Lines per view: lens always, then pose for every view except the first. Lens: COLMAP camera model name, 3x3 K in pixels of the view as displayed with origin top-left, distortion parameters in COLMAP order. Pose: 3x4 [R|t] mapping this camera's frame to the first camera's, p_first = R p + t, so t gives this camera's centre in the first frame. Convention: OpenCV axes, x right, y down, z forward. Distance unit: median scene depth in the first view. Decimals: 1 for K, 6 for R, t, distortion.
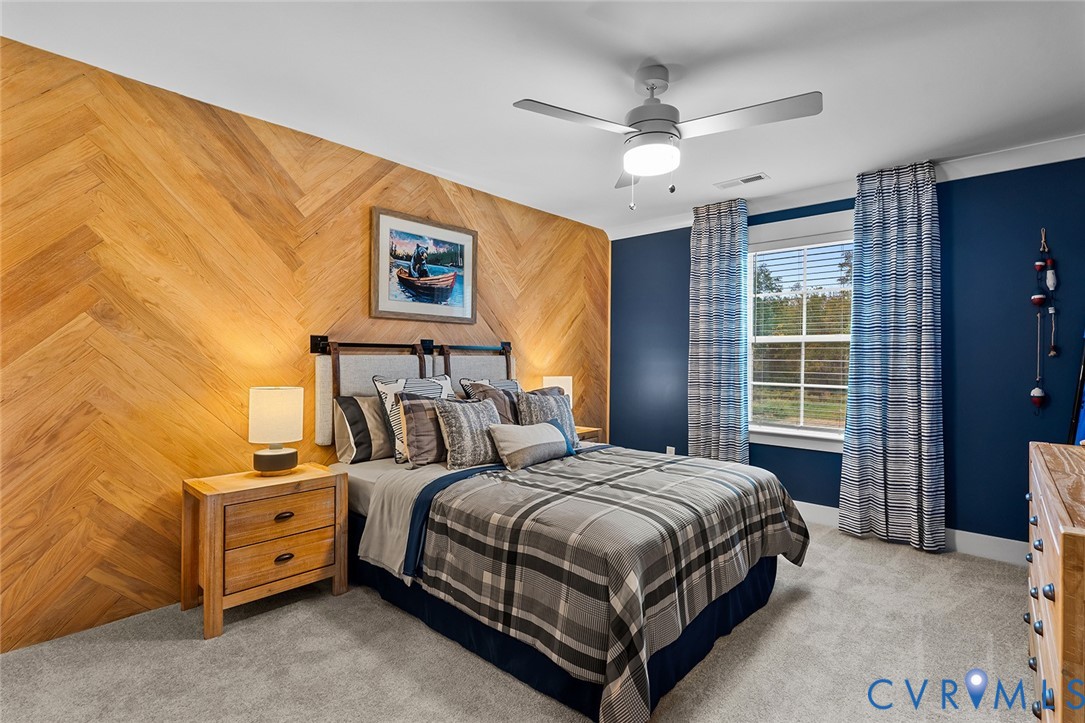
lens RADIAL K [[488.7, 0, 539.7], [0, 488.7, 358.6], [0, 0, 1]] dist [0.002073, 0.000044]
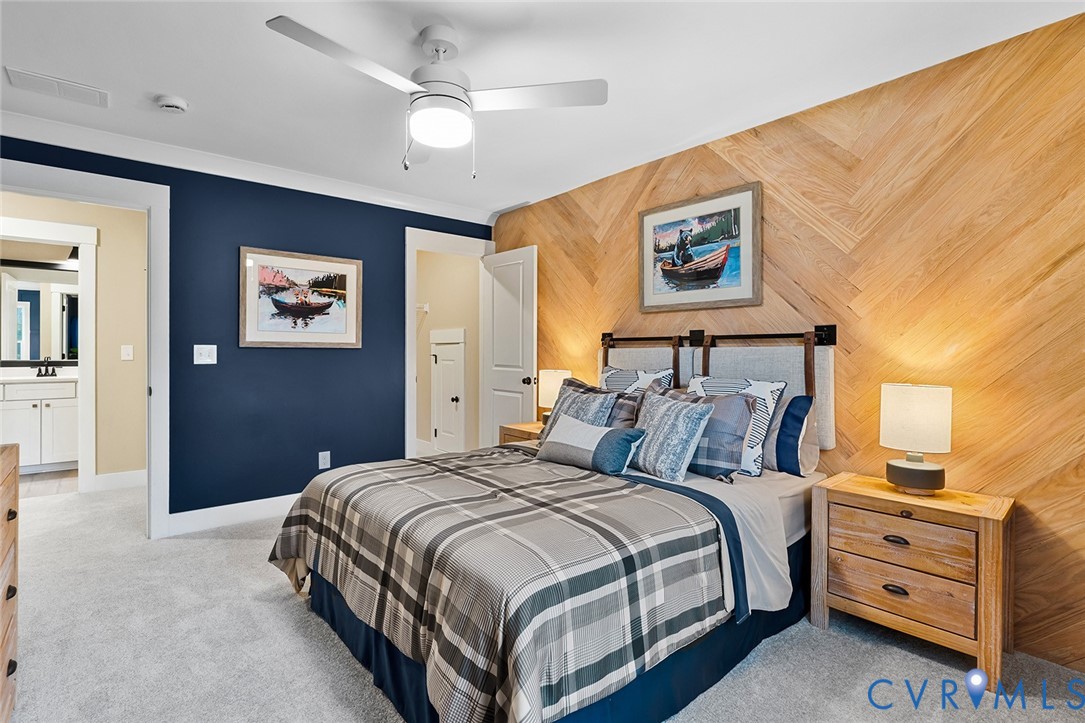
lens RADIAL K [[539.8, 0, 540.2], [0, 539.8, 357.3], [0, 0, 1]] dist [-0.006078, -0.000784]
pose [[-0.121506, 0.001184, -0.992590, 0.810772], [-0.004541, 0.999988, 0.001748, 0.011523], [0.992580, 0.004719, -0.121499, 0.849112]]
